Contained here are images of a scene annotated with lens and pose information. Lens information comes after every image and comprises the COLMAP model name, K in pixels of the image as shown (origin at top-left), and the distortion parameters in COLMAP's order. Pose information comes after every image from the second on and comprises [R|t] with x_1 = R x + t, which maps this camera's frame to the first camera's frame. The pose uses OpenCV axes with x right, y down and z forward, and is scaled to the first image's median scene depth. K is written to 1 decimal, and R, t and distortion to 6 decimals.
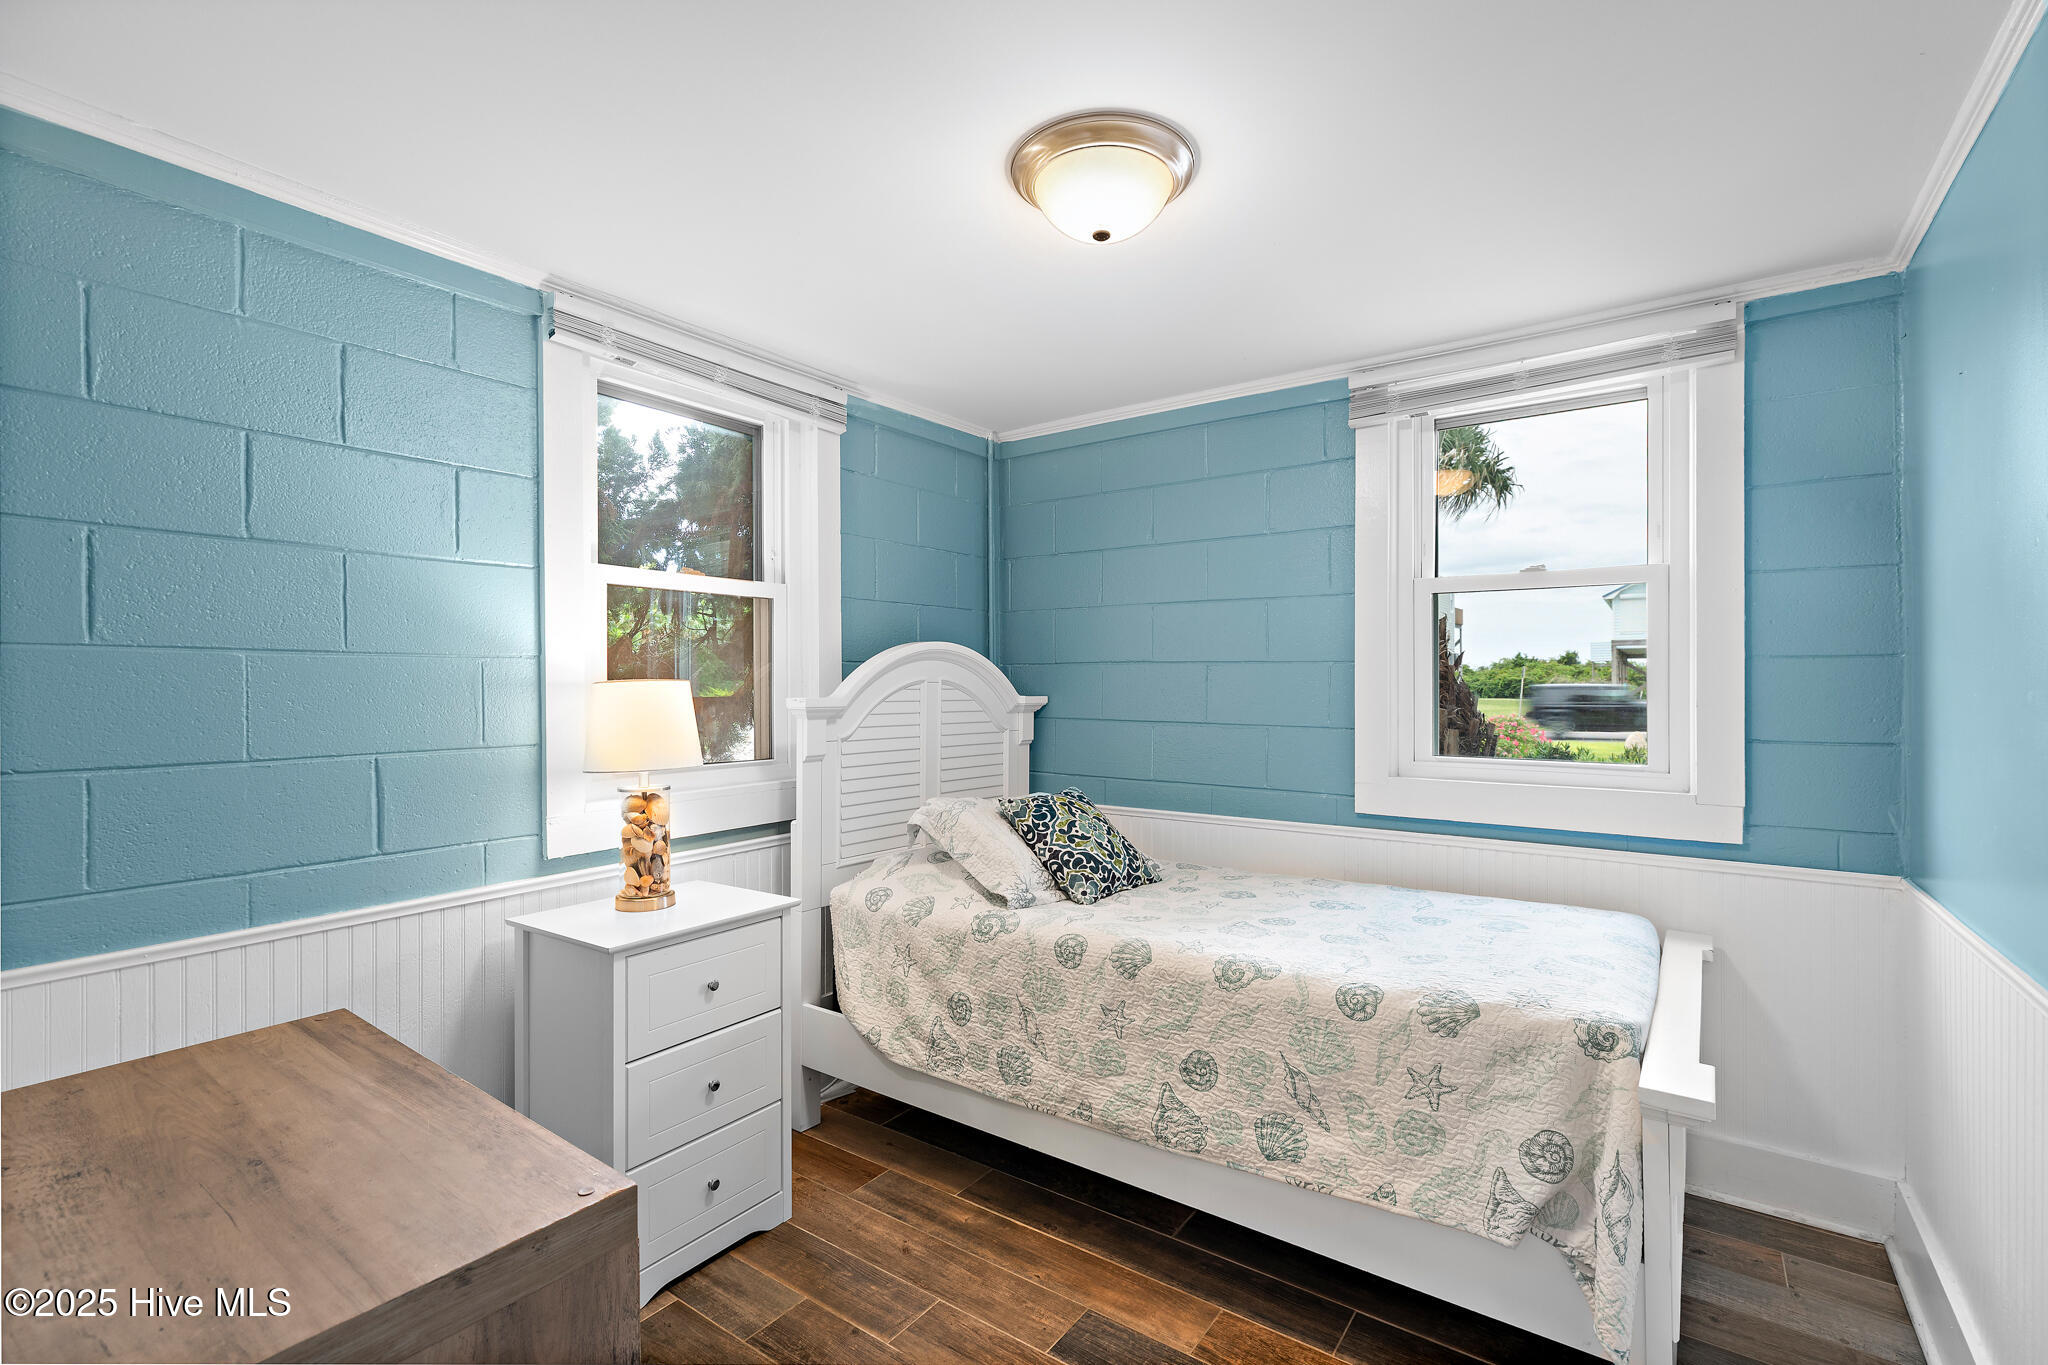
lens RADIAL K [[914.4, 0, 1034.5], [0, 914.4, 690.9], [0, 0, 1]] dist [-0.001134, 0.002013]
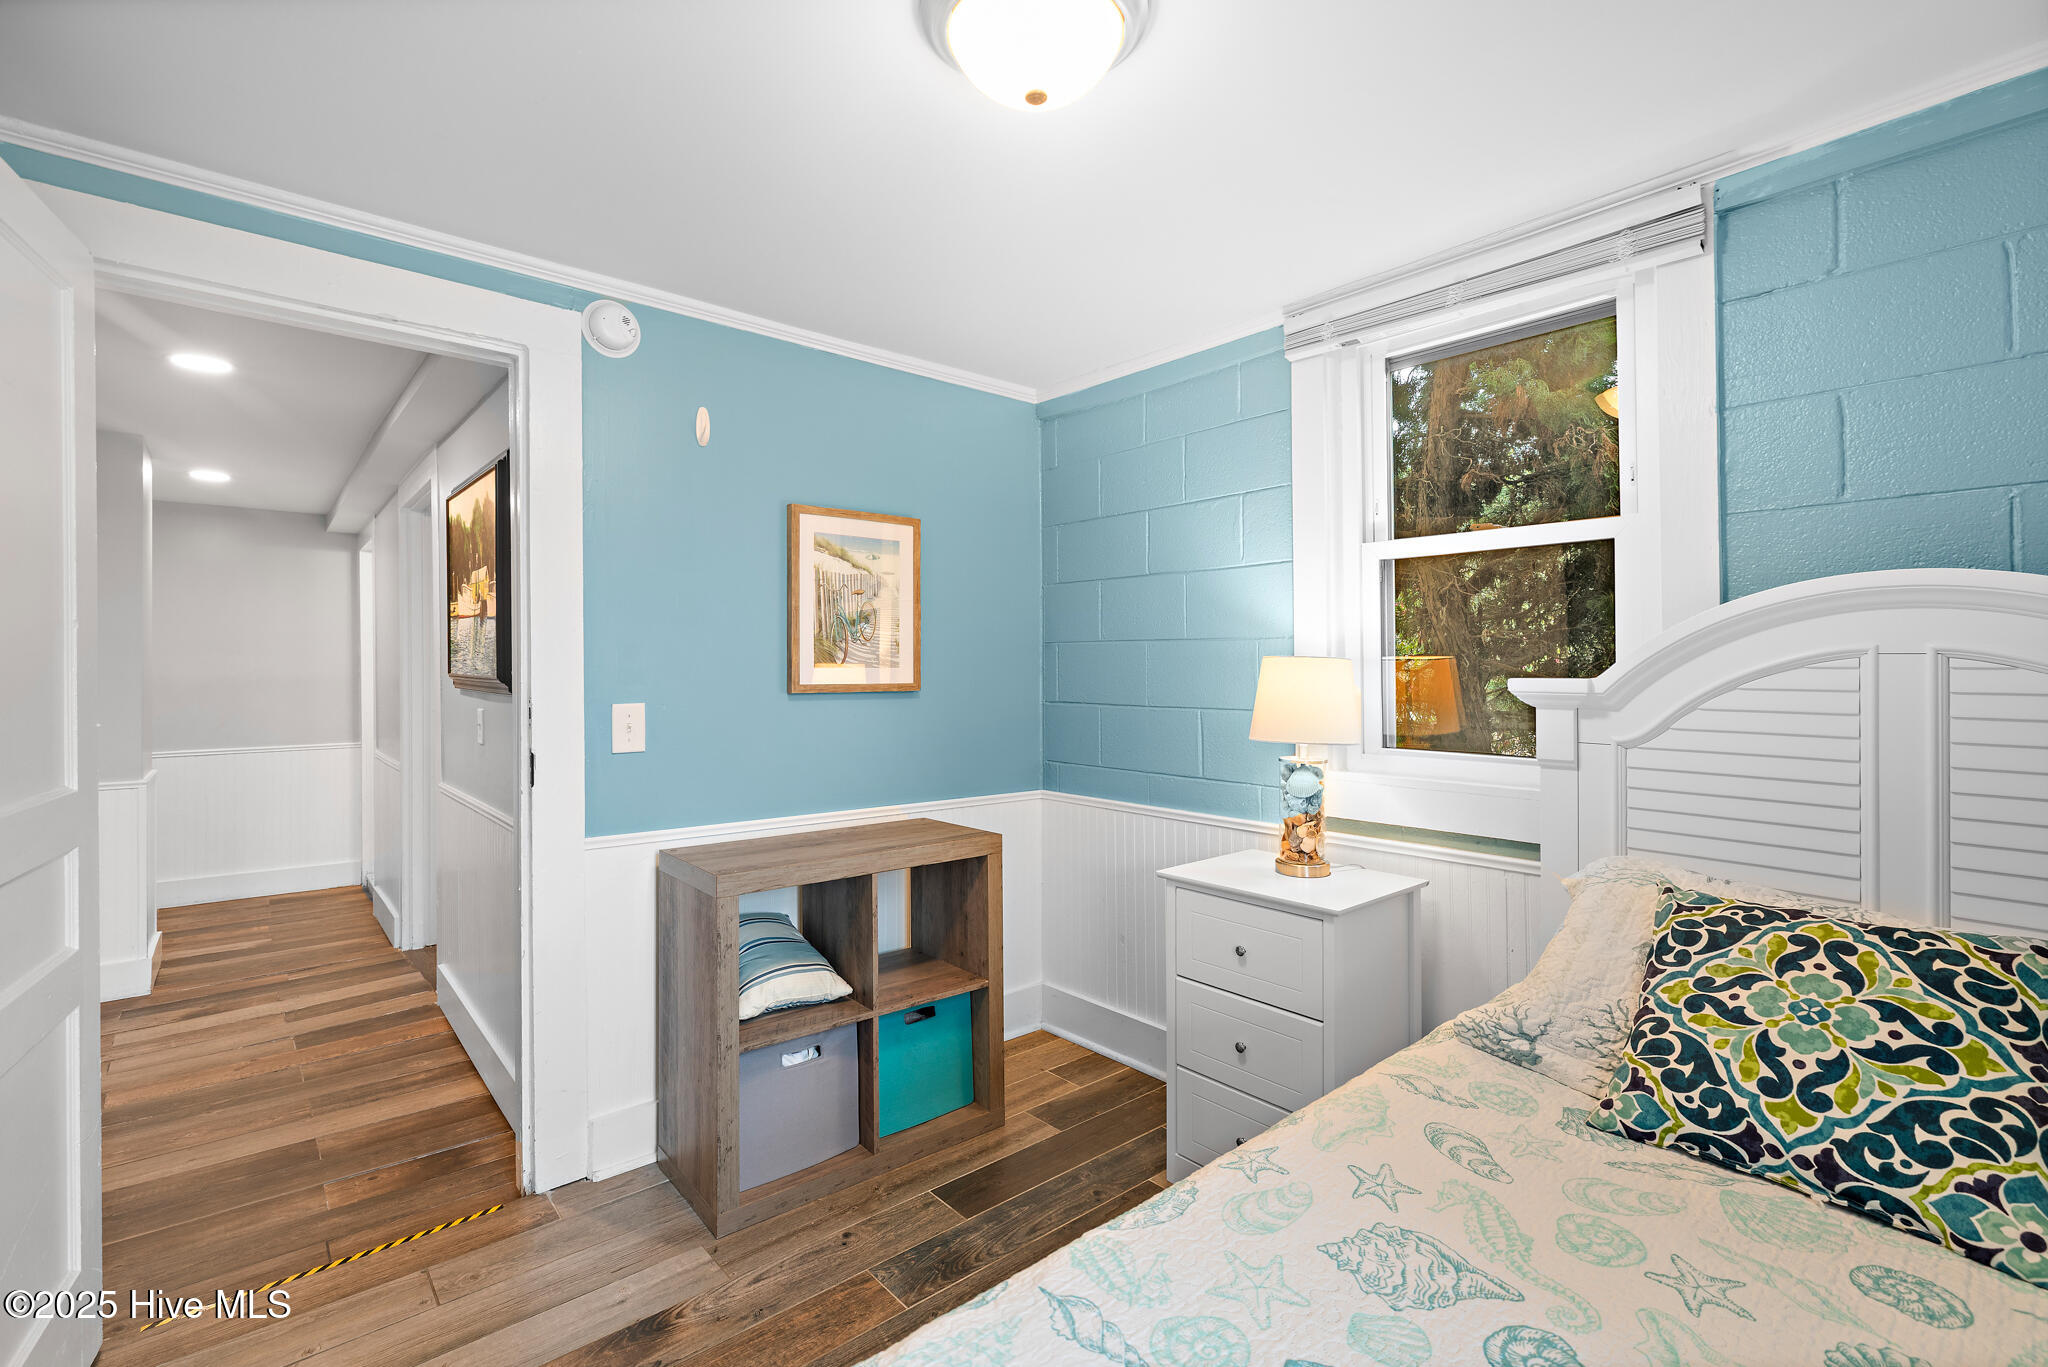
lens RADIAL K [[914.4, 0, 1027.0], [0, 914.4, 670.9], [0, 0, 1]] dist [-0.001134, 0.002013]
pose [[-0.233255, 0.014256, -0.972311, 0.553111], [0.003870, 0.999898, 0.013732, -0.009888], [0.972408, -0.000560, -0.233287, 0.777872]]
